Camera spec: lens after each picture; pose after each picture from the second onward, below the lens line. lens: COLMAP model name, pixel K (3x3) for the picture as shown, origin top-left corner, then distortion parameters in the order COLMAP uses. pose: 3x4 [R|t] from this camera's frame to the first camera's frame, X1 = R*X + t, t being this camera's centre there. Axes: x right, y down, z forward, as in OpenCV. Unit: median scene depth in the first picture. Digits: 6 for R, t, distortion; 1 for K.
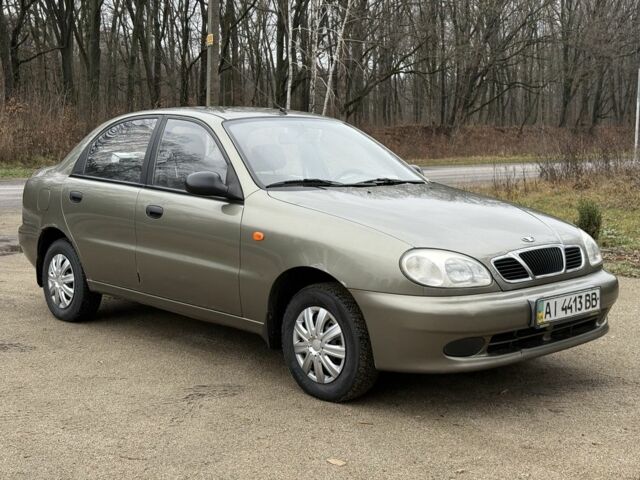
lens RADIAL K [[892.0, 0, 319.7], [0, 892.0, 236.4], [0, 0, 1]] dist [0.129511, 0.000000]
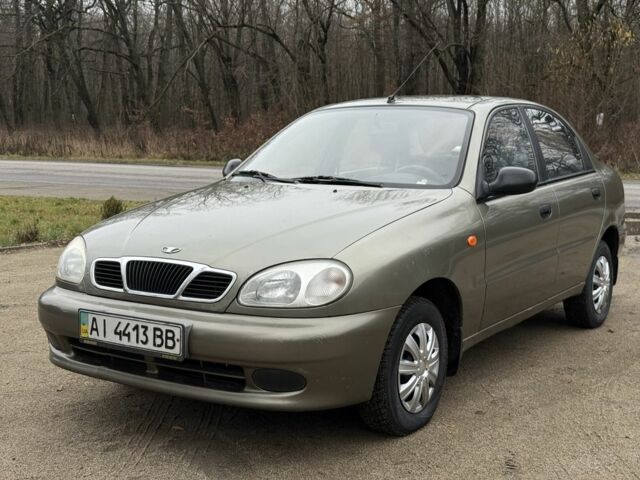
lens RADIAL K [[892.0, 0, 319.6], [0, 892.0, 252.1], [0, 0, 1]] dist [0.129511, 0.000000]
pose [[0.235445, 0.128975, -0.963292, 1.063143], [-0.114946, 0.987894, 0.104174, -0.096402], [0.965066, 0.086199, 0.247420, 0.938835]]
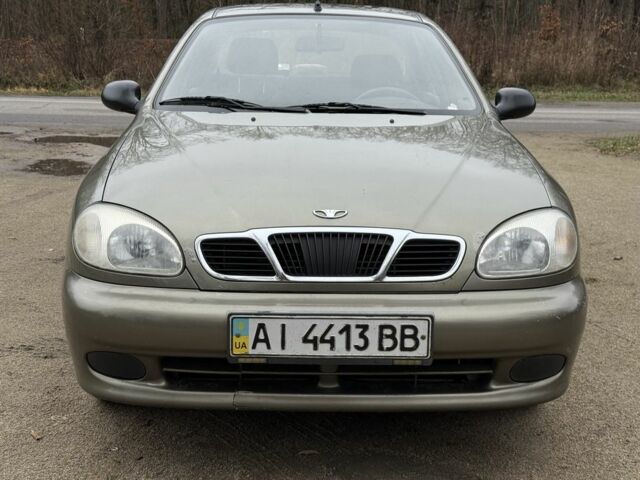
lens RADIAL K [[892.0, 0, 324.0], [0, 892.0, 243.9], [0, 0, 1]] dist [0.129511, 0.000000]
pose [[0.748152, 0.150417, -0.646253, 0.615147], [-0.092385, 0.988094, 0.123029, -0.049017], [0.657064, -0.032340, 0.753141, 0.563751]]
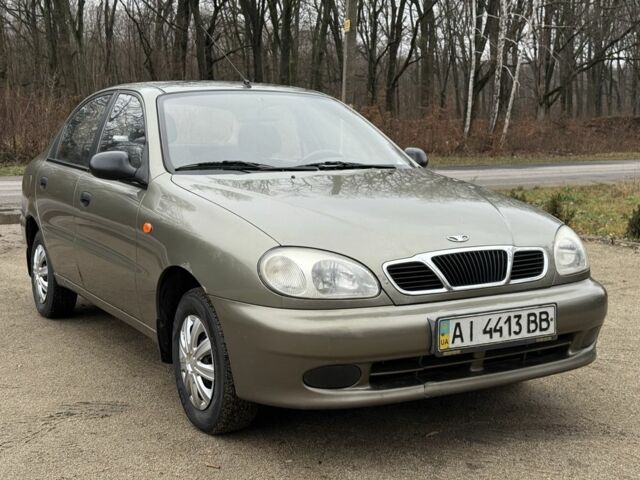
lens RADIAL K [[892.0, 0, 320.4], [0, 892.0, 242.2], [0, 0, 1]] dist [0.129511, 0.000000]
pose [[0.972597, 0.023020, -0.231355, 0.297739], [-0.020486, 0.999701, 0.013350, -0.001439], [0.231593, -0.008245, 0.972778, 0.231204]]
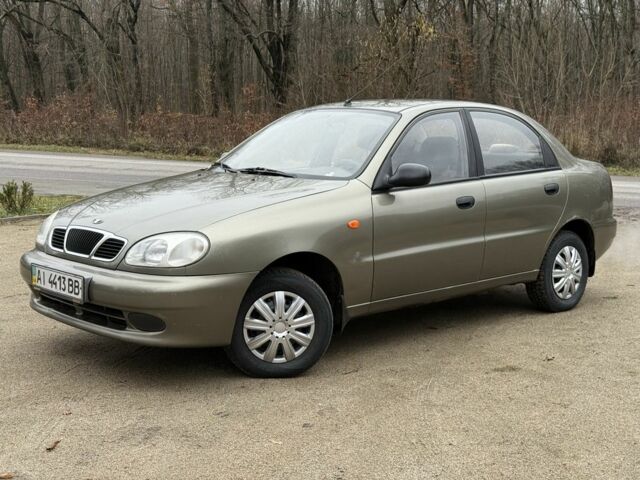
lens RADIAL K [[892.0, 0, 313.8], [0, 892.0, 244.3], [0, 0, 1]] dist [0.129511, 0.000000]
pose [[-0.006171, 0.131380, -0.991313, 1.303887], [-0.125413, 0.983403, 0.131112, -0.143085], [0.992085, 0.125133, 0.010408, 1.259286]]
